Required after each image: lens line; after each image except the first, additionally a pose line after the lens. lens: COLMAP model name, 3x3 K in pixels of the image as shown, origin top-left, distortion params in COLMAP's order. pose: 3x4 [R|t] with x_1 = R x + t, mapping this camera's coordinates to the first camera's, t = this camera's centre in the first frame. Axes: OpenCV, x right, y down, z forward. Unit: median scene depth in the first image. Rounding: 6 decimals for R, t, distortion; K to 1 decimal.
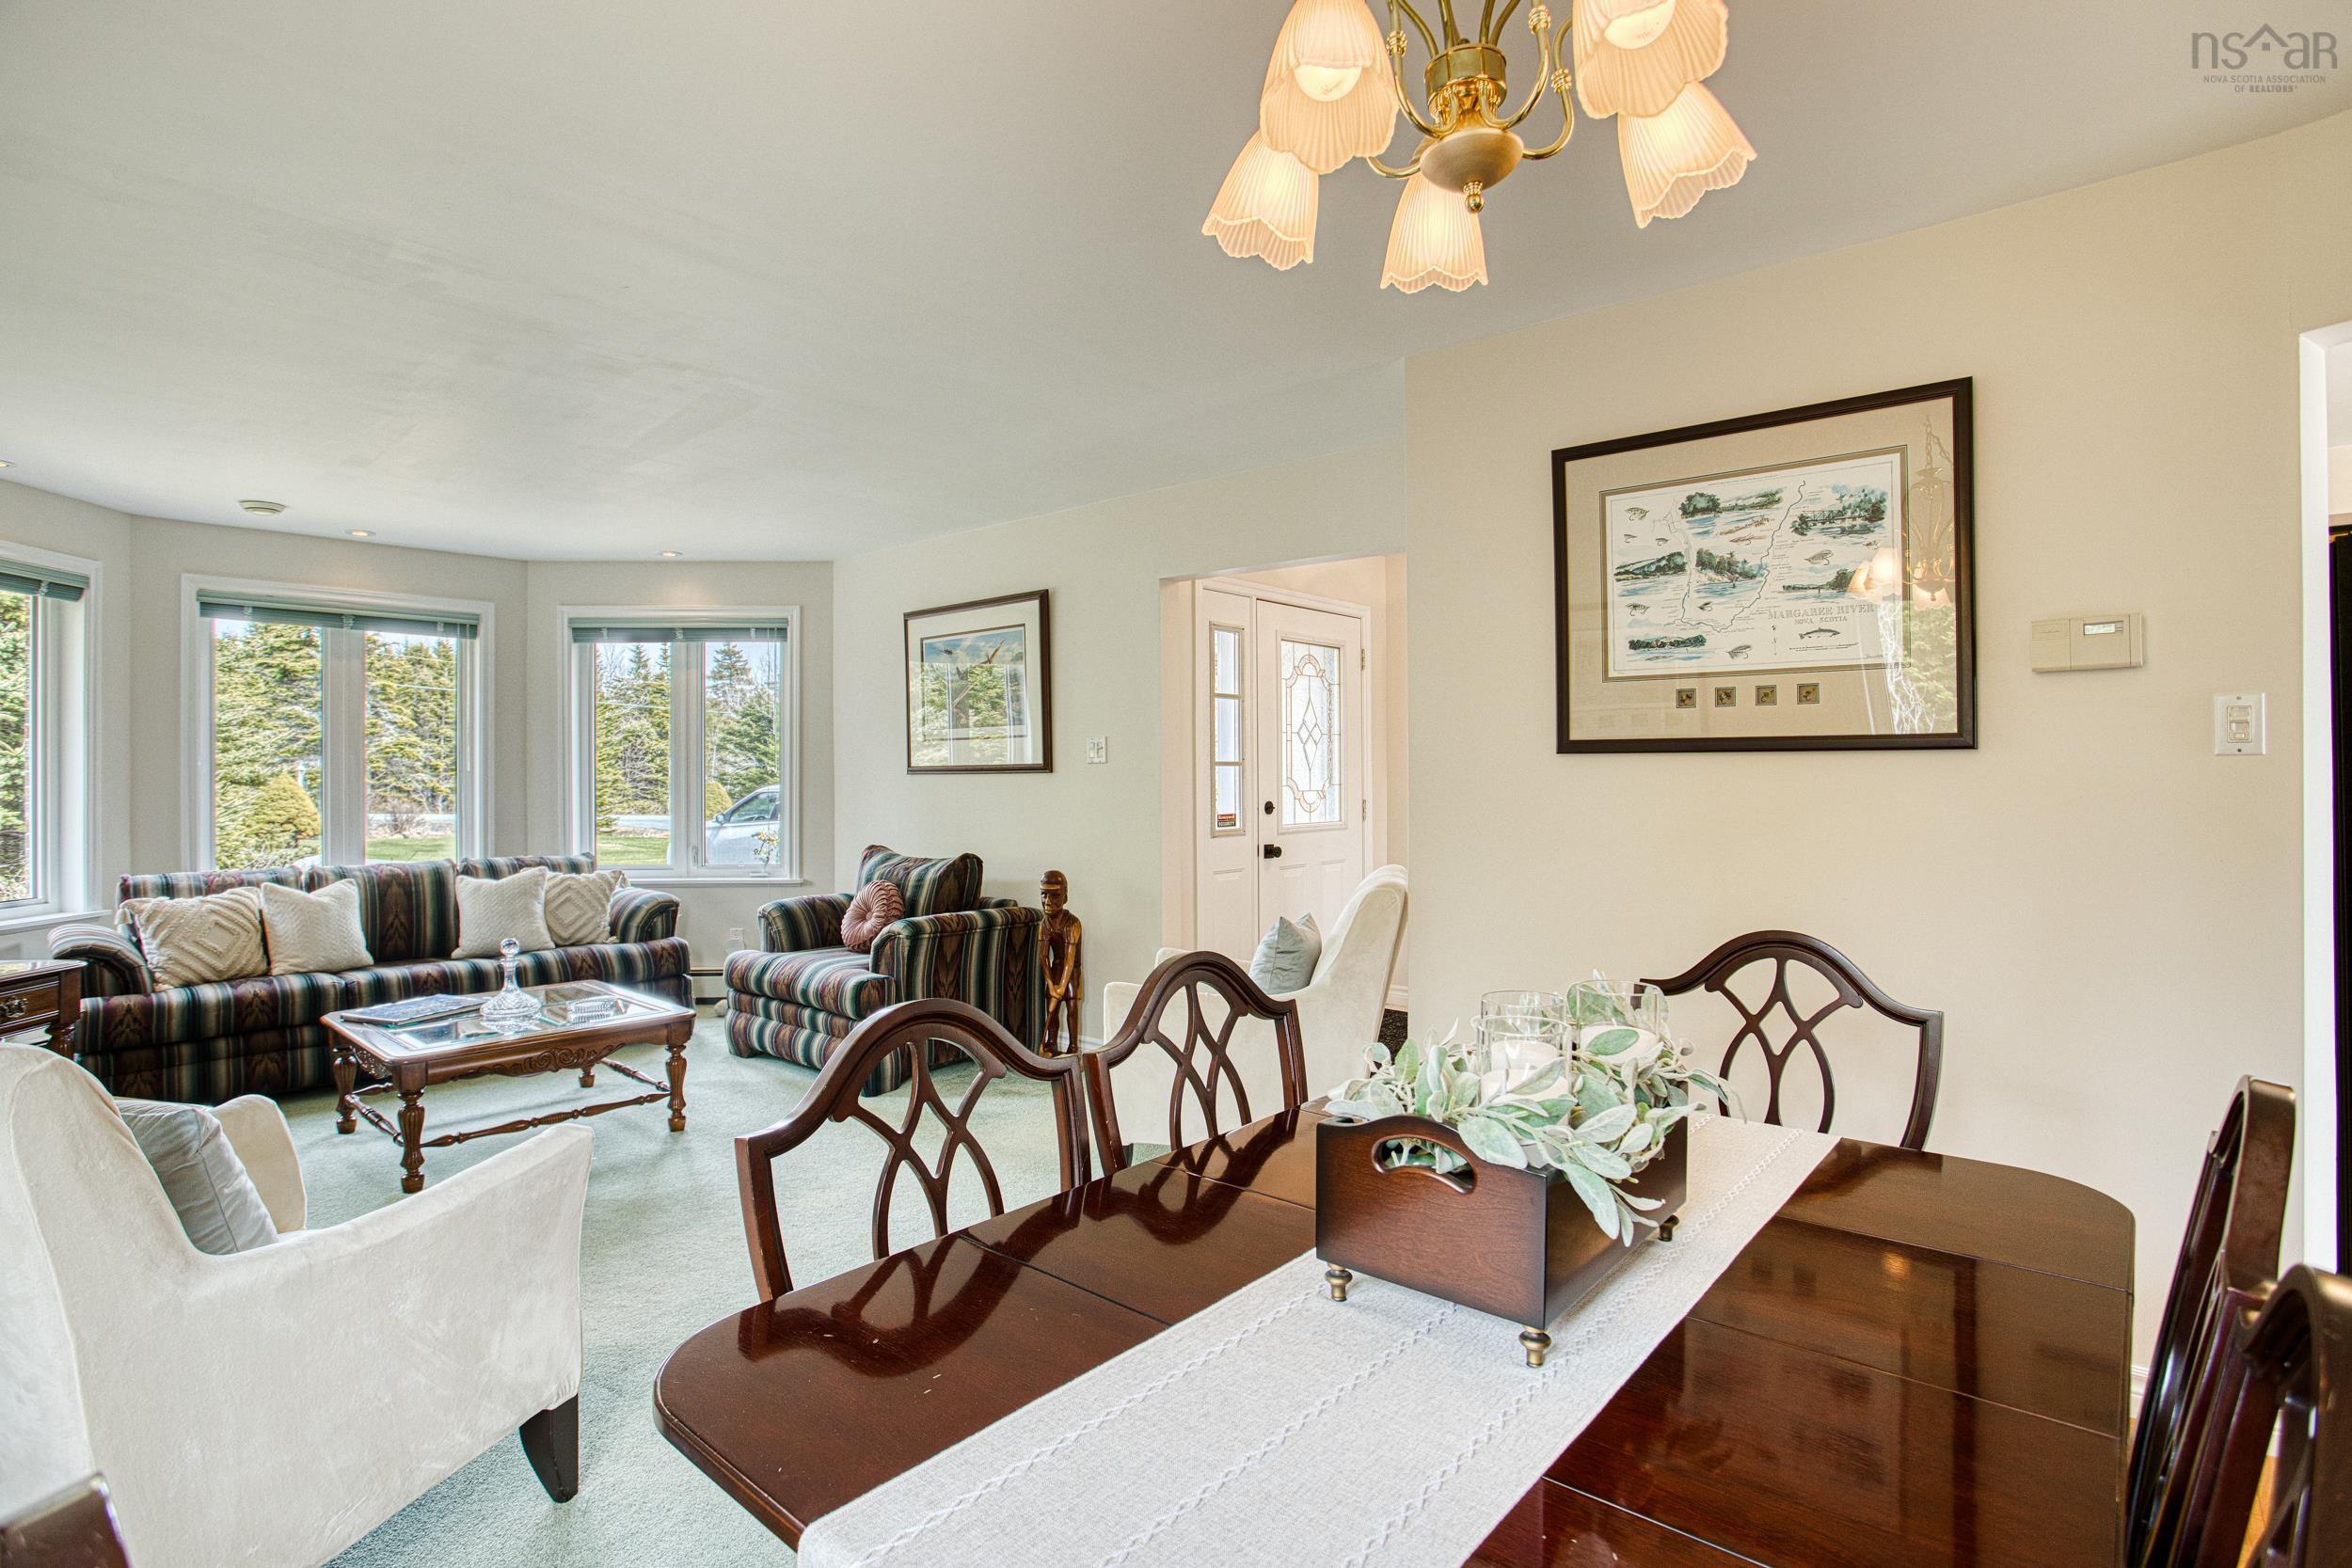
lens RADIAL K [[1151.1, 0, 1171.5], [0, 1151.1, 773.7], [0, 0, 1]] dist [-0.044836, 0.017909]
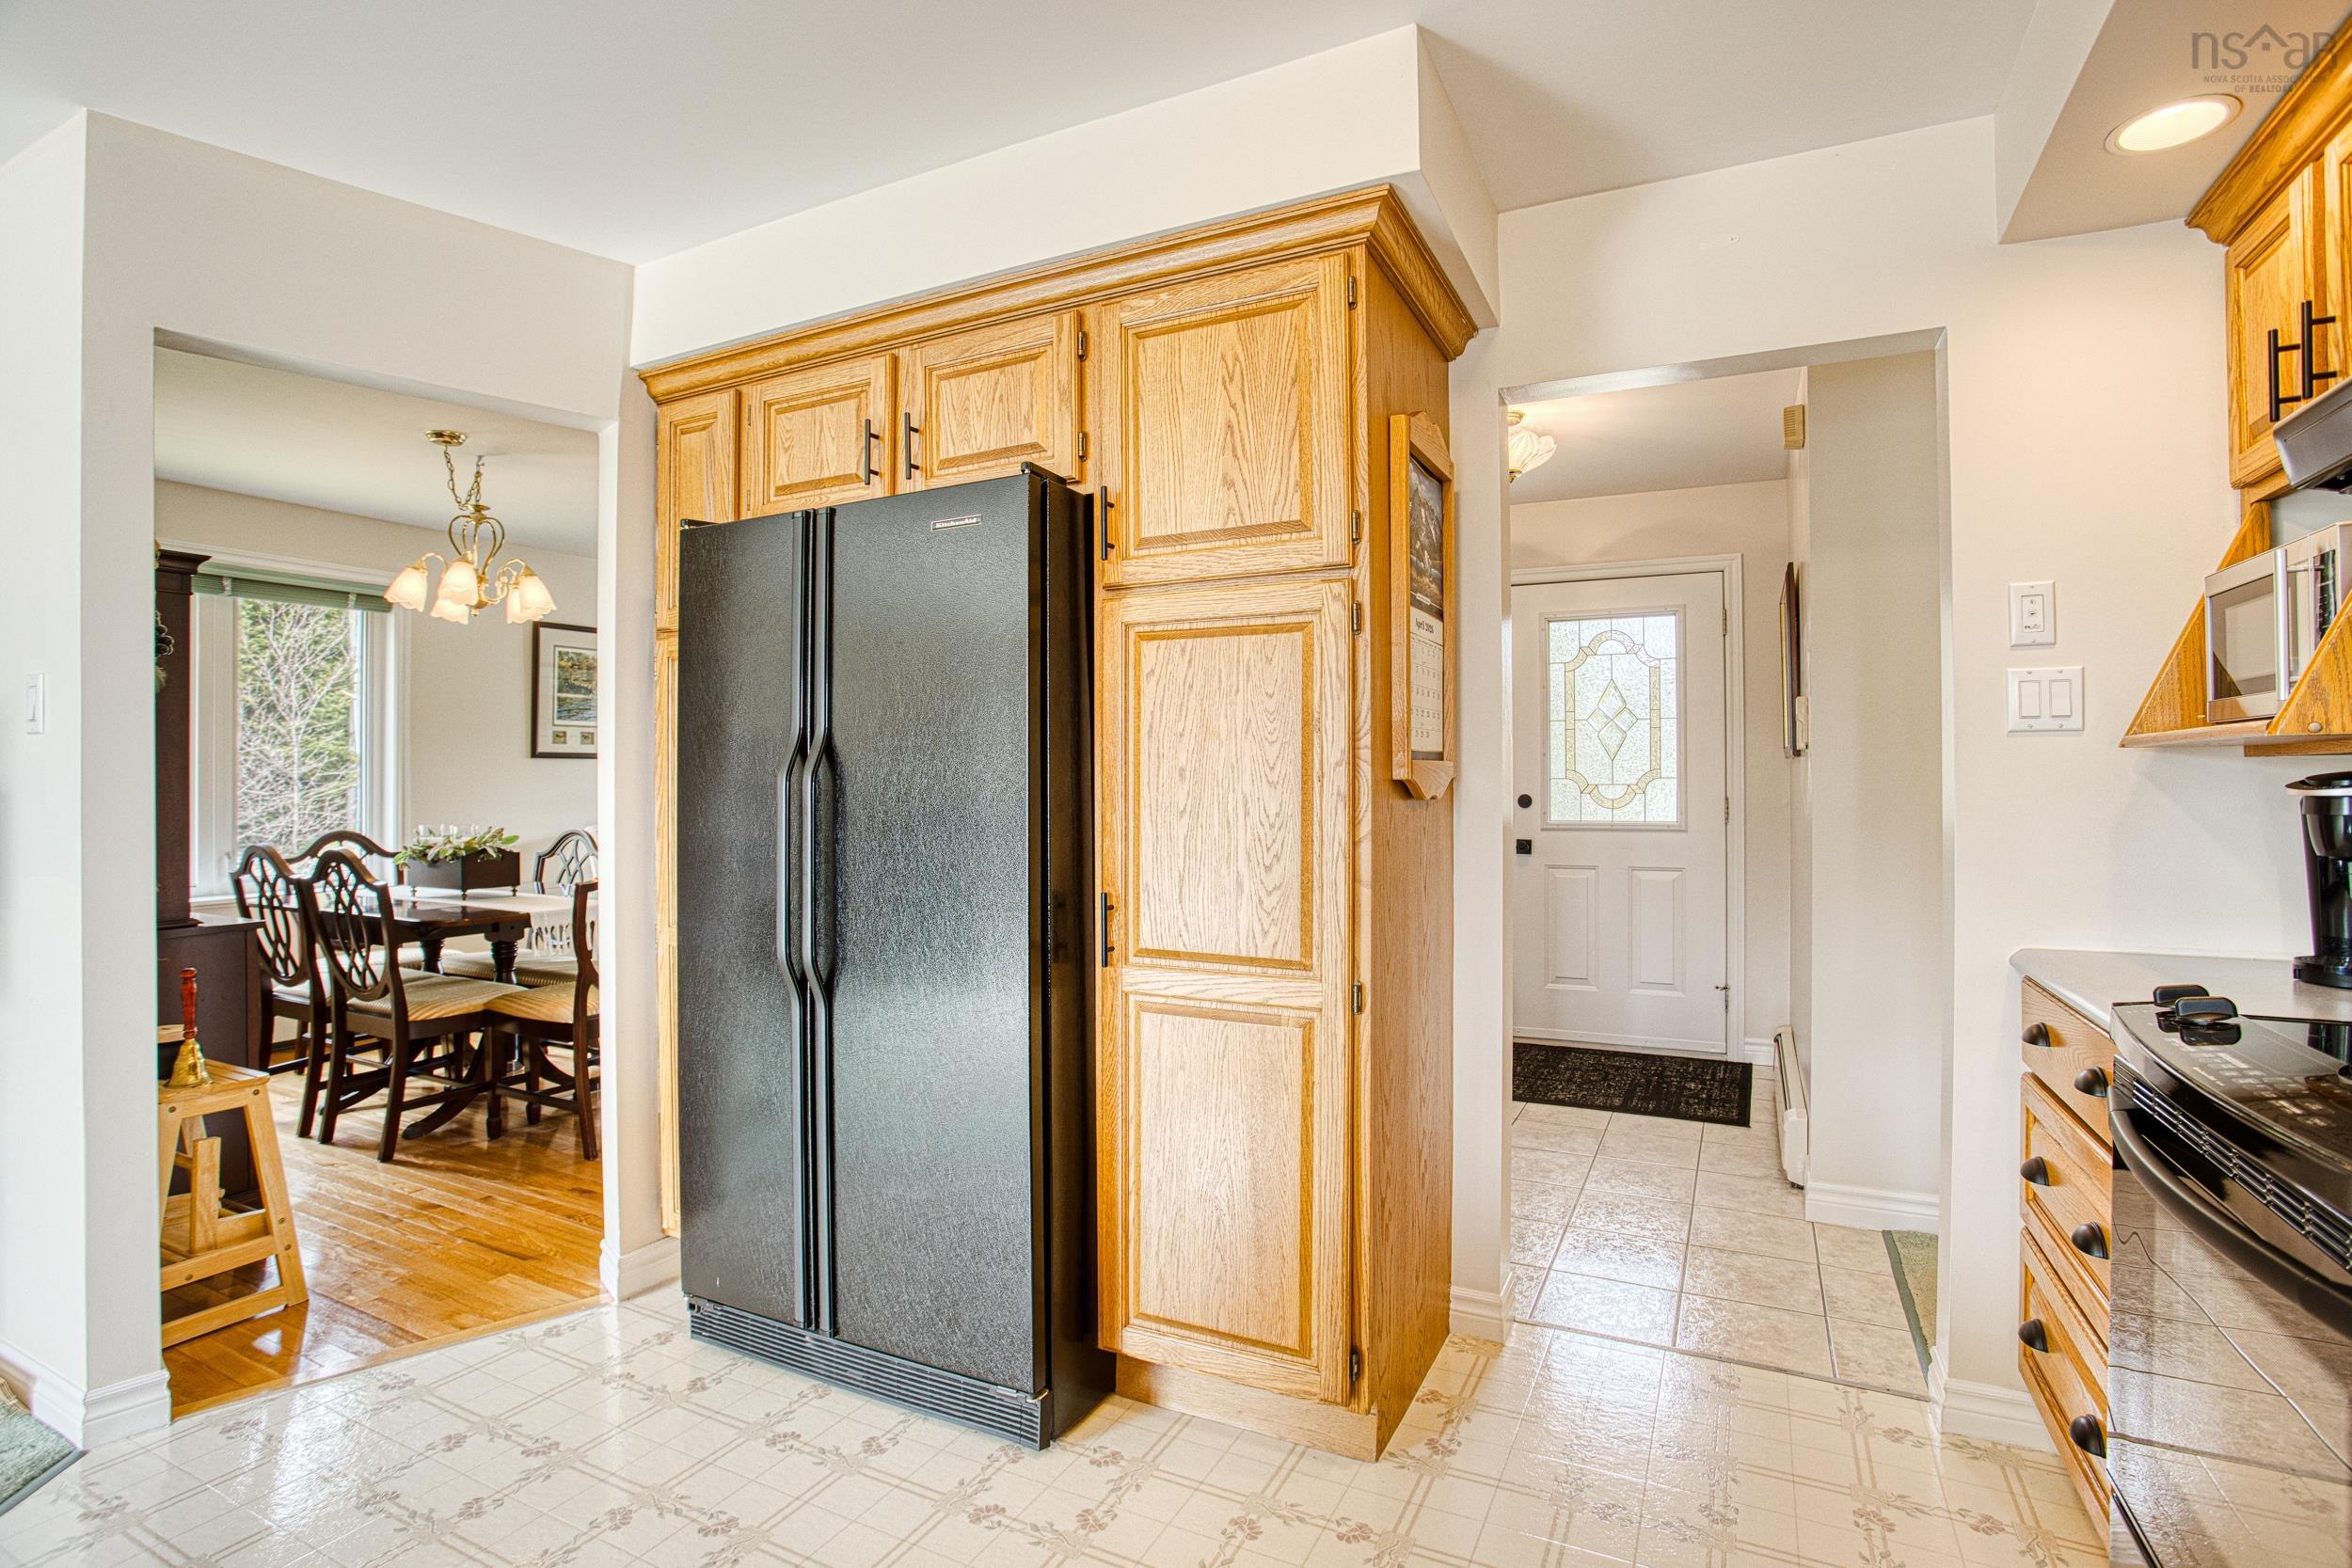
lens RADIAL K [[1151.1, 0, 1160.3], [0, 1151.1, 771.6], [0, 0, 1]] dist [-0.044836, 0.017909]
pose [[0.243418, 0.000118, -0.969921, 0.990978], [0.007132, 0.999973, 0.001912, 0.001118], [0.969895, -0.007382, 0.243411, 0.498982]]
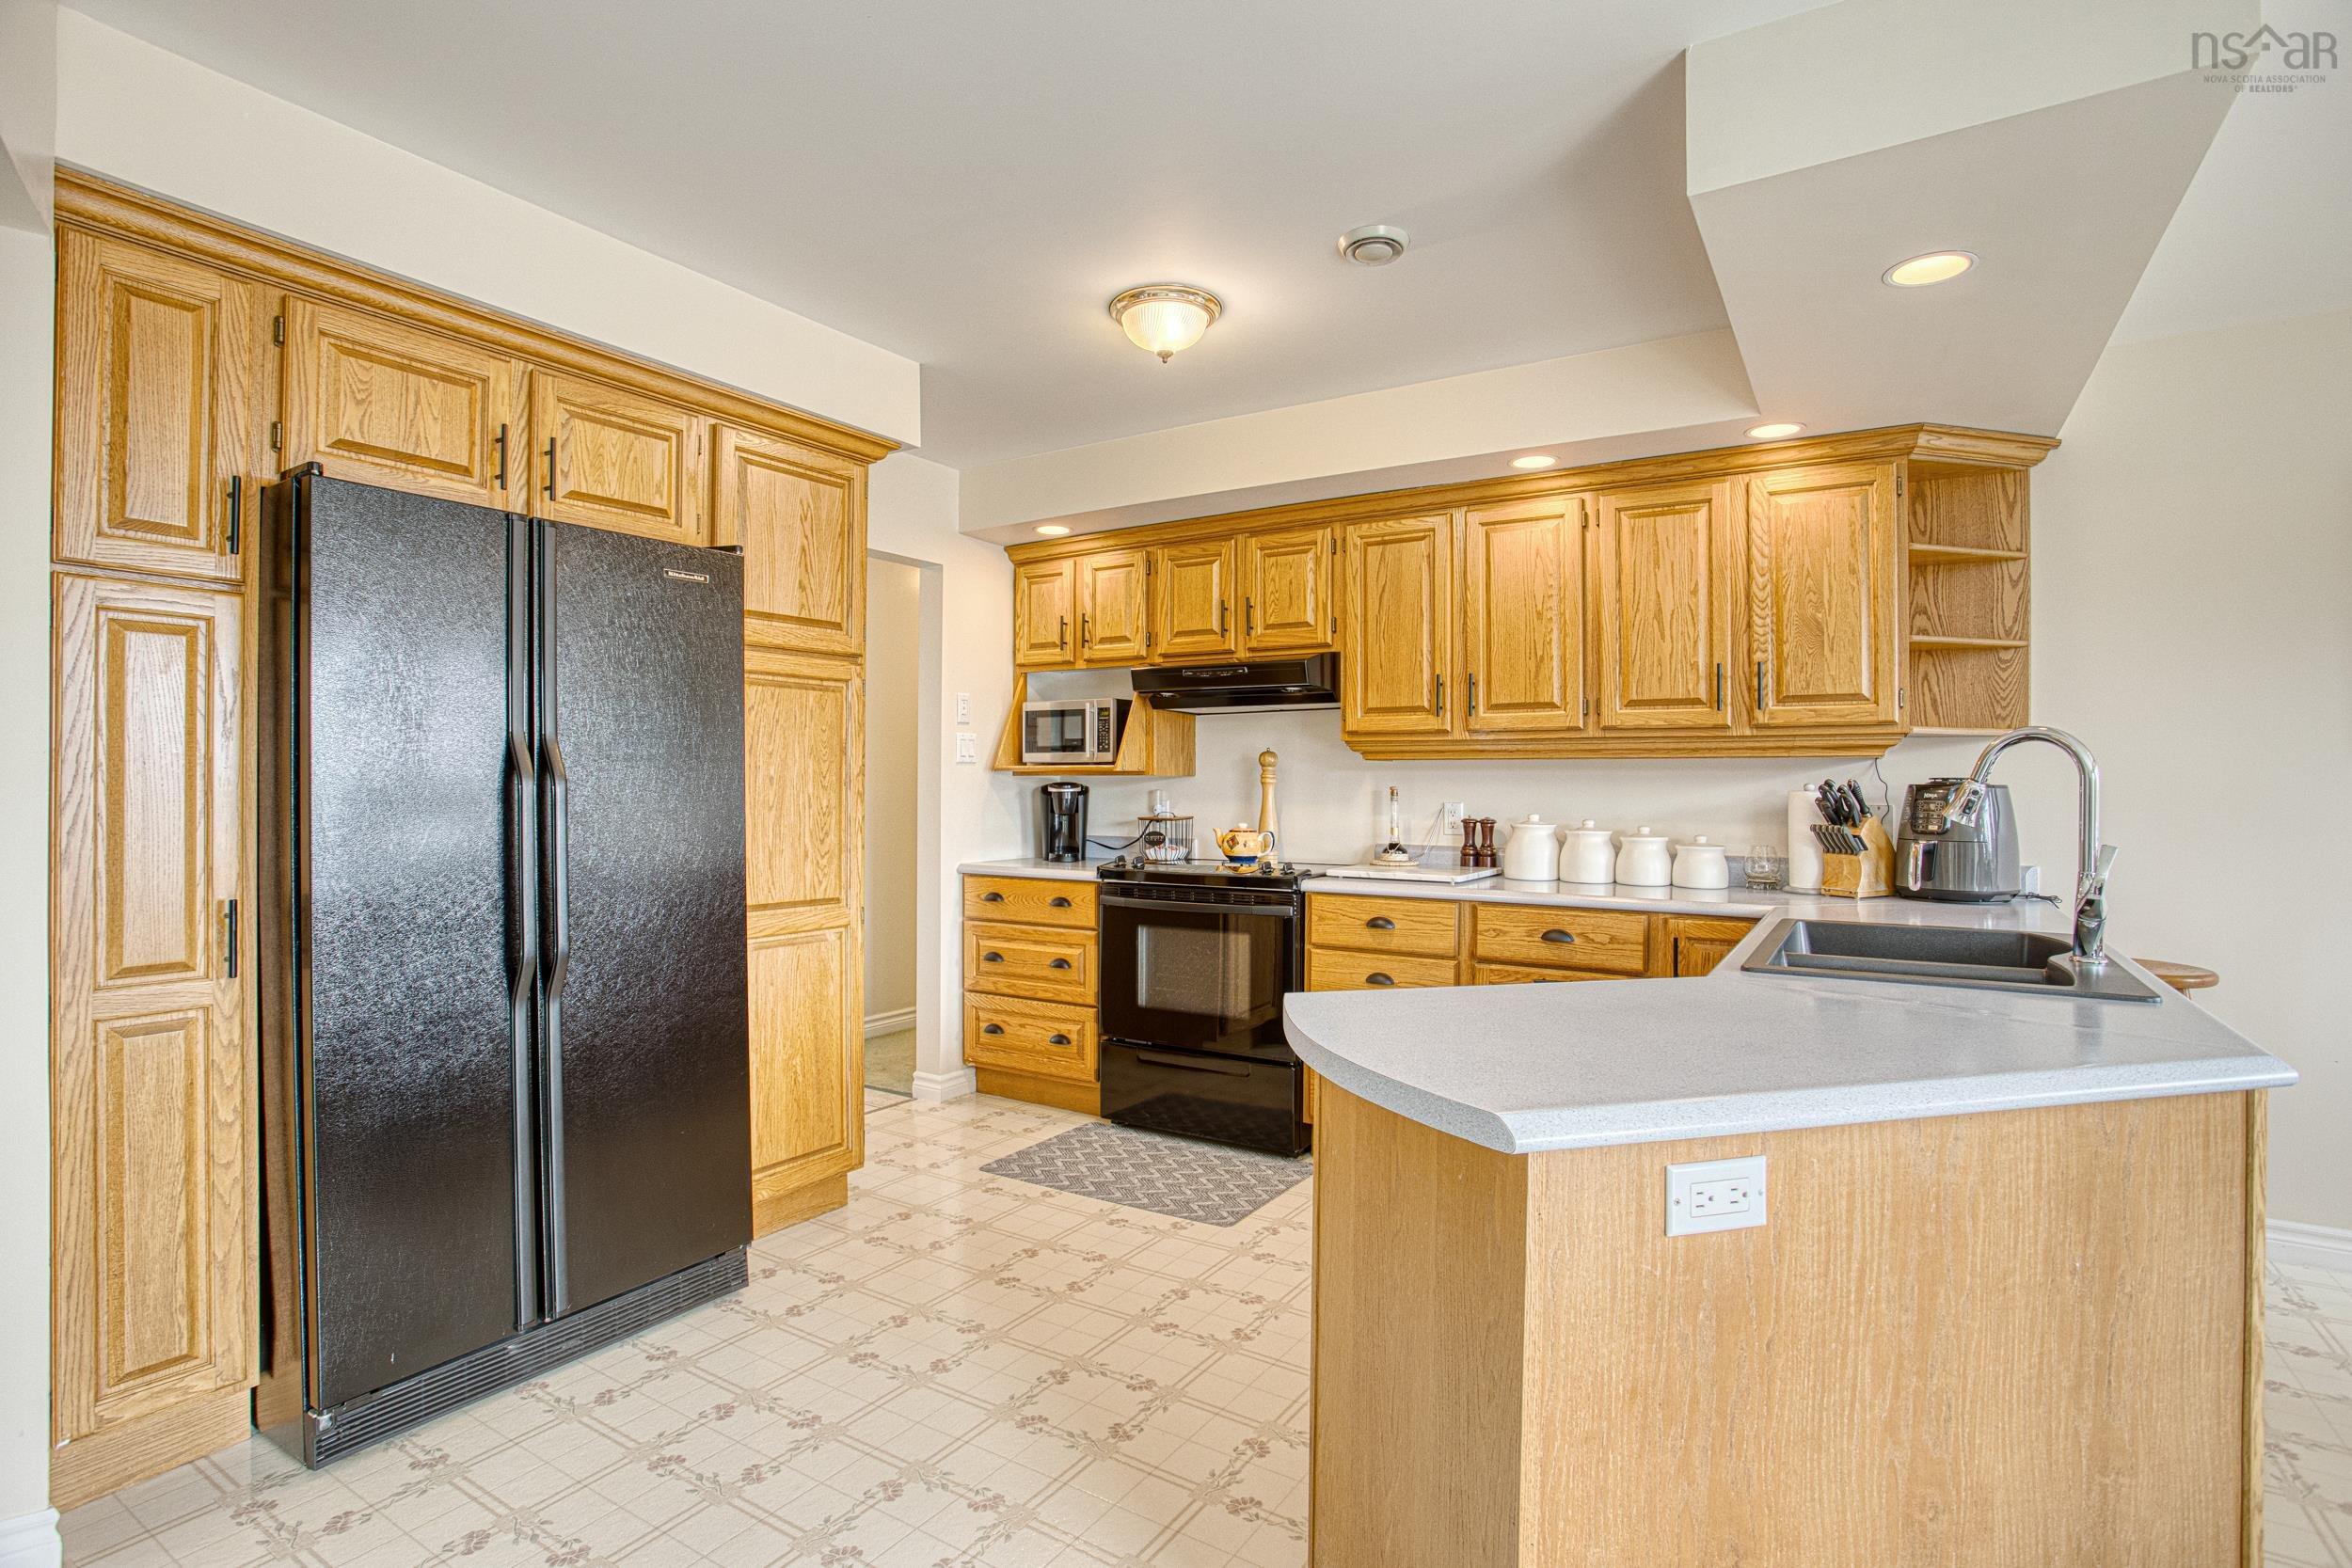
lens RADIAL K [[1151.1, 0, 1167.3], [0, 1151.1, 775.8], [0, 0, 1]] dist [-0.044836, 0.017909]
pose [[0.987528, 0.011126, 0.157051, 0.711518], [-0.011346, 0.999935, 0.000508, -0.002101], [-0.157035, -0.002283, 0.987590, 0.009306]]
